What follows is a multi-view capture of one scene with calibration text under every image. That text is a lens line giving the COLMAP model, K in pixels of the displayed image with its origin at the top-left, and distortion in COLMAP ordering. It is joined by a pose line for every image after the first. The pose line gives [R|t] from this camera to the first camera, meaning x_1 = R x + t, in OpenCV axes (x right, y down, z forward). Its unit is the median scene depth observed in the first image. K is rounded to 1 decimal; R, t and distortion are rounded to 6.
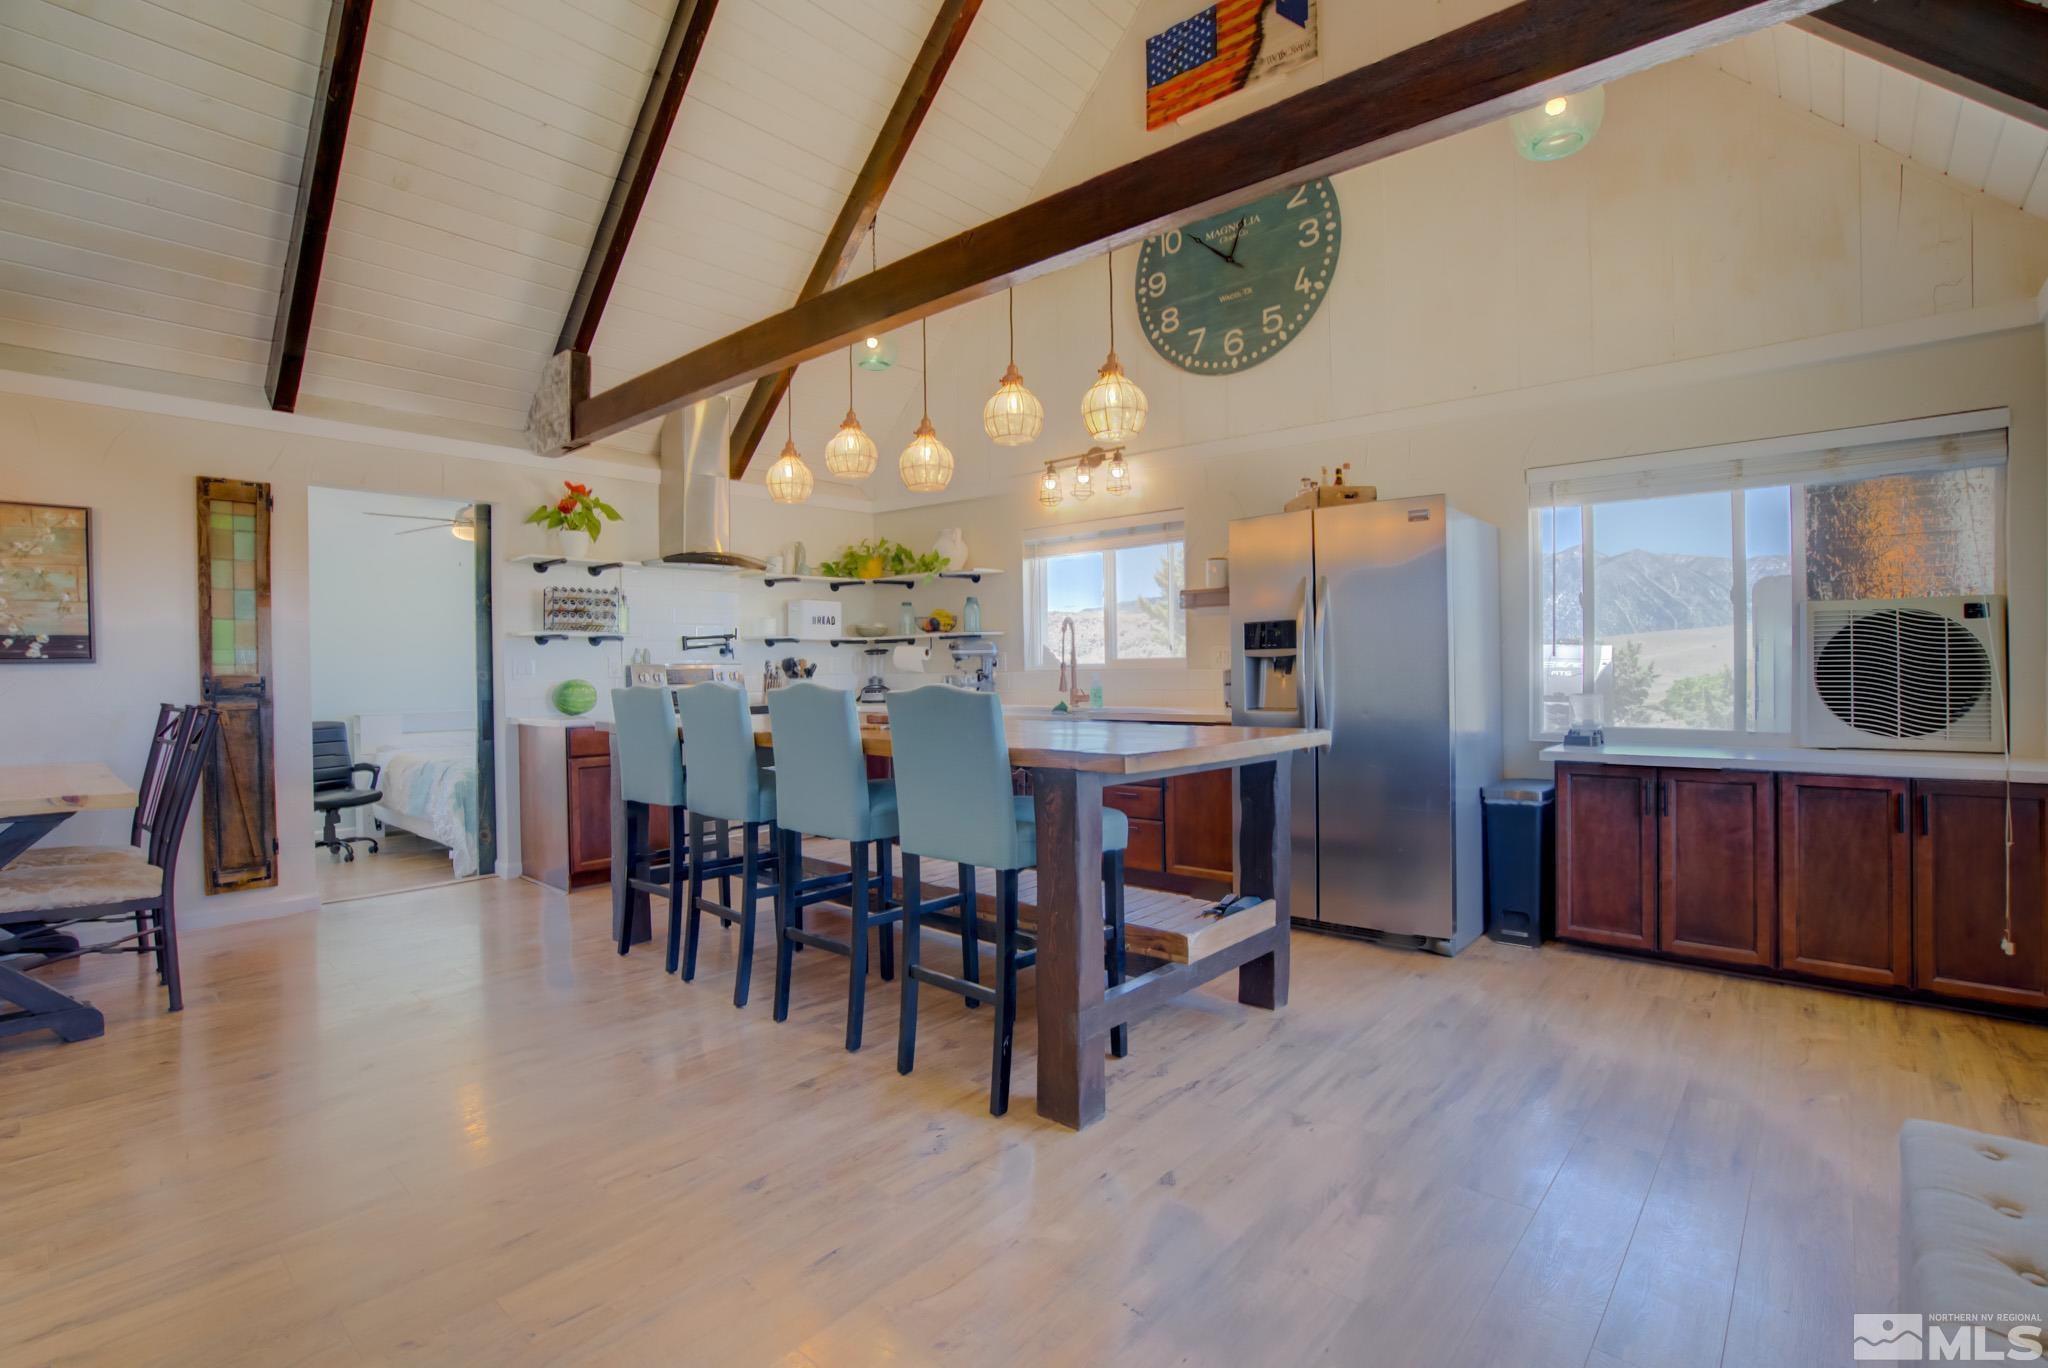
lens RADIAL K [[942.0, 0, 1016.7], [0, 942.0, 675.9], [0, 0, 1]] dist [-0.062736, 0.019867]
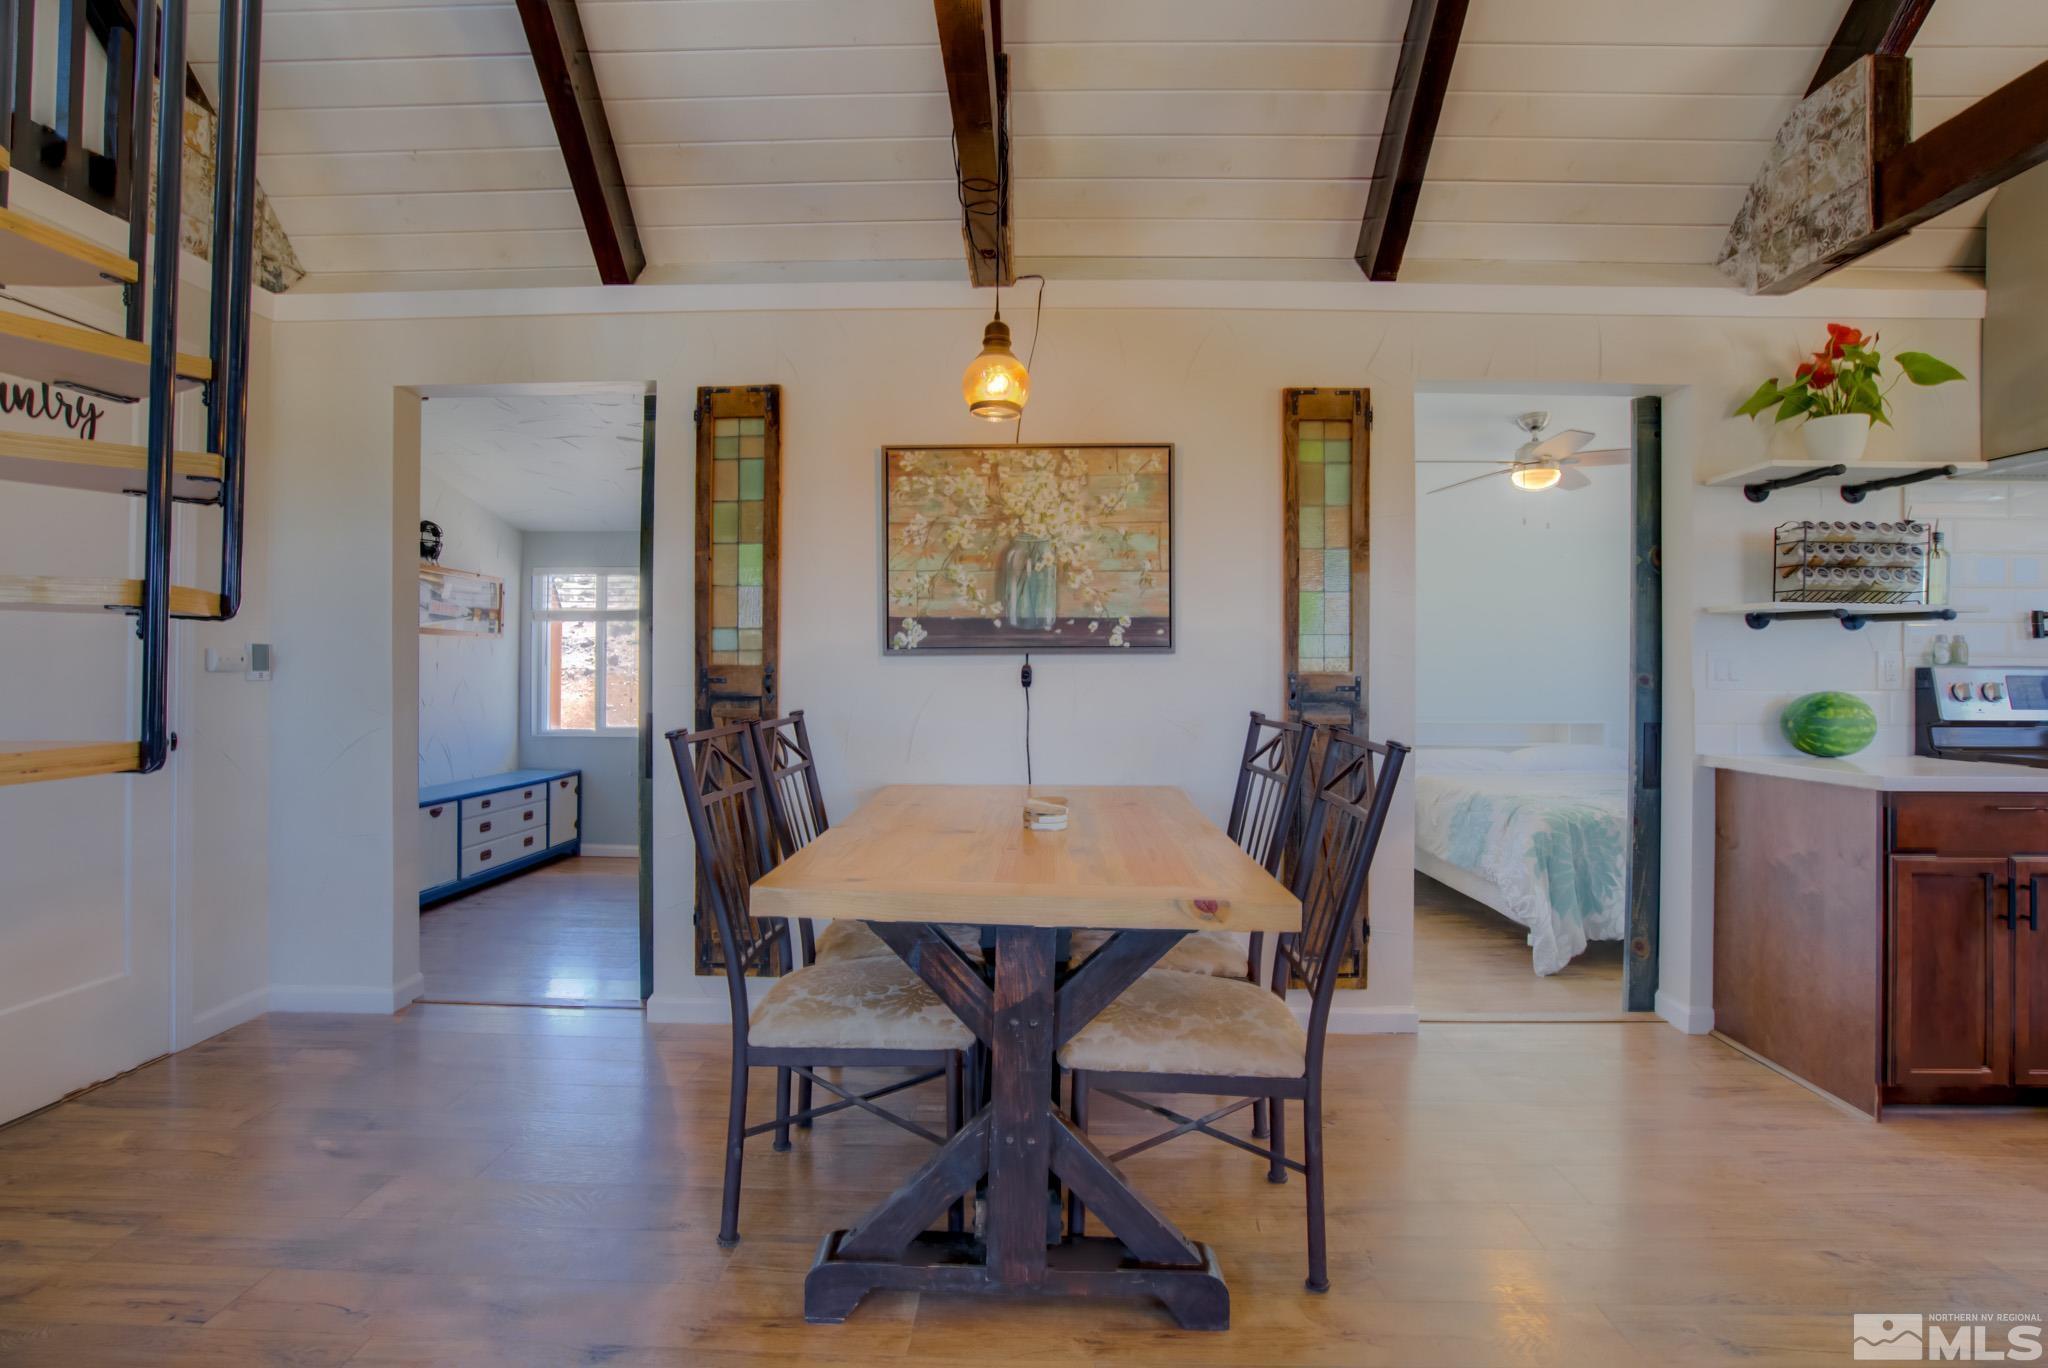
lens RADIAL K [[942.0, 0, 1016.7], [0, 942.0, 675.9], [0, 0, 1]] dist [-0.062736, 0.019867]
pose [[0.639624, 0.021700, -0.768382, -0.456422], [-0.020355, 0.999729, 0.011289, -0.002125], [0.768419, 0.008420, 0.639892, 0.362726]]
